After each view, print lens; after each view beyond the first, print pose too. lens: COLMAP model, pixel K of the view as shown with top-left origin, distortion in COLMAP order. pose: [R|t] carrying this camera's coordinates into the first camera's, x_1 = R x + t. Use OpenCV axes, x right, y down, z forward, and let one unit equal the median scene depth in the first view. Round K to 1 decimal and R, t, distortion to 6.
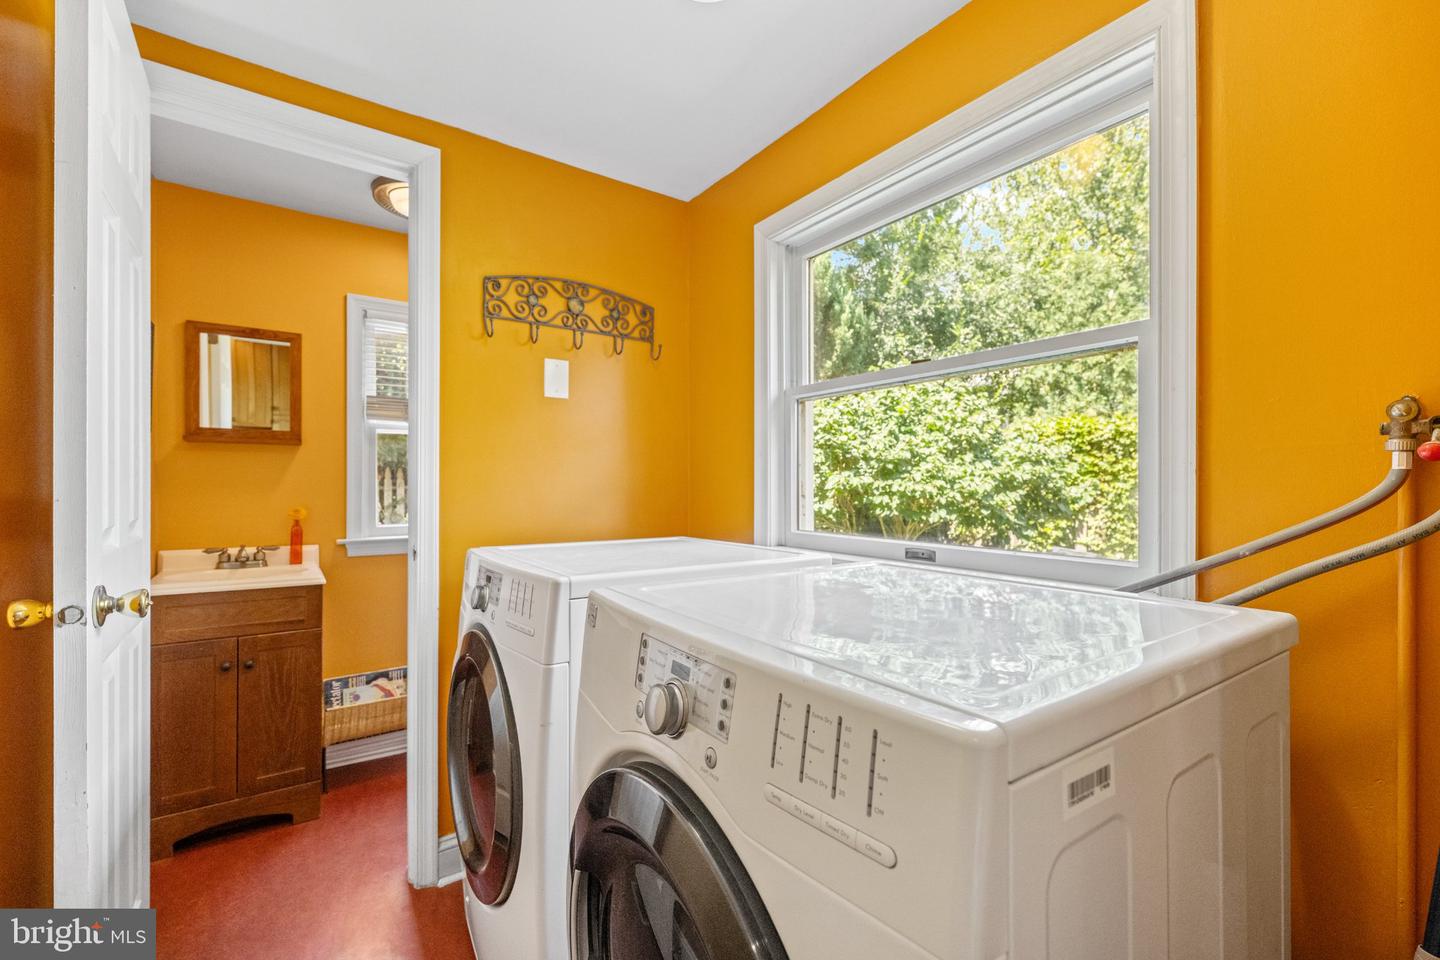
lens RADIAL K [[618.2, 0, 720.0], [0, 618.2, 480.0], [0, 0, 1]] dist [0.000608, 0.000023]
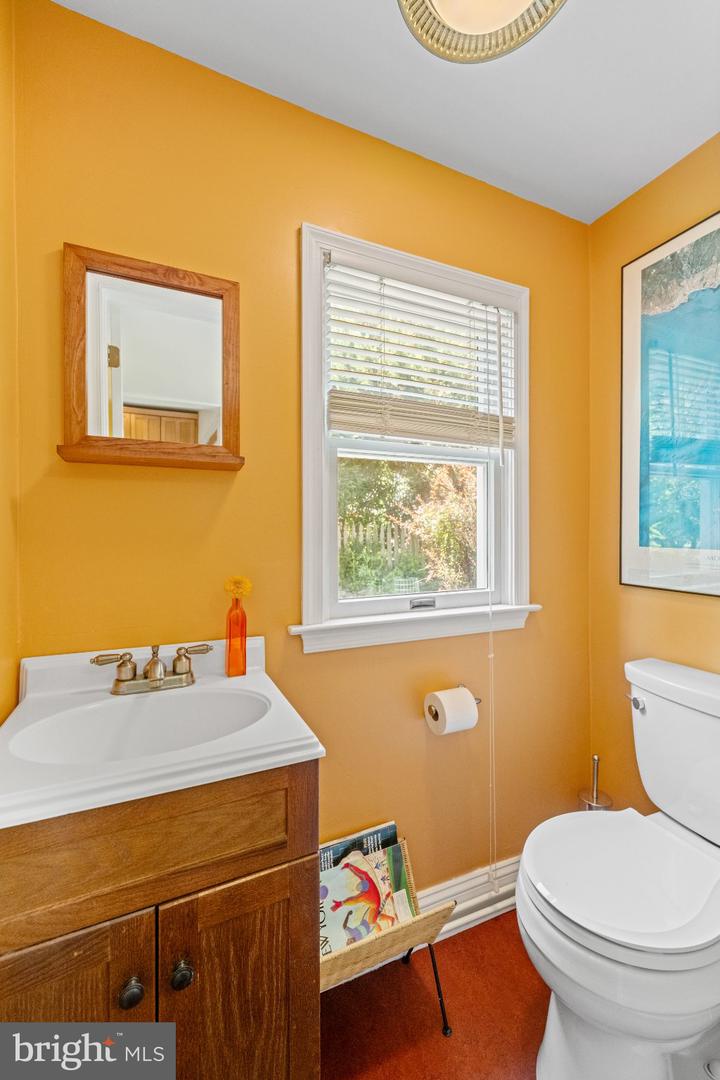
lens RADIAL K [[434.1, 0, 360.0], [0, 434.1, 540.0], [0, 0, 1]] dist [-0.001891, -0.000045]
pose [[0.983349, 0.006589, -0.181609, -0.519186], [-0.003654, 0.999857, 0.016494, 0.003517], [0.181692, -0.015556, 0.983232, 0.649358]]
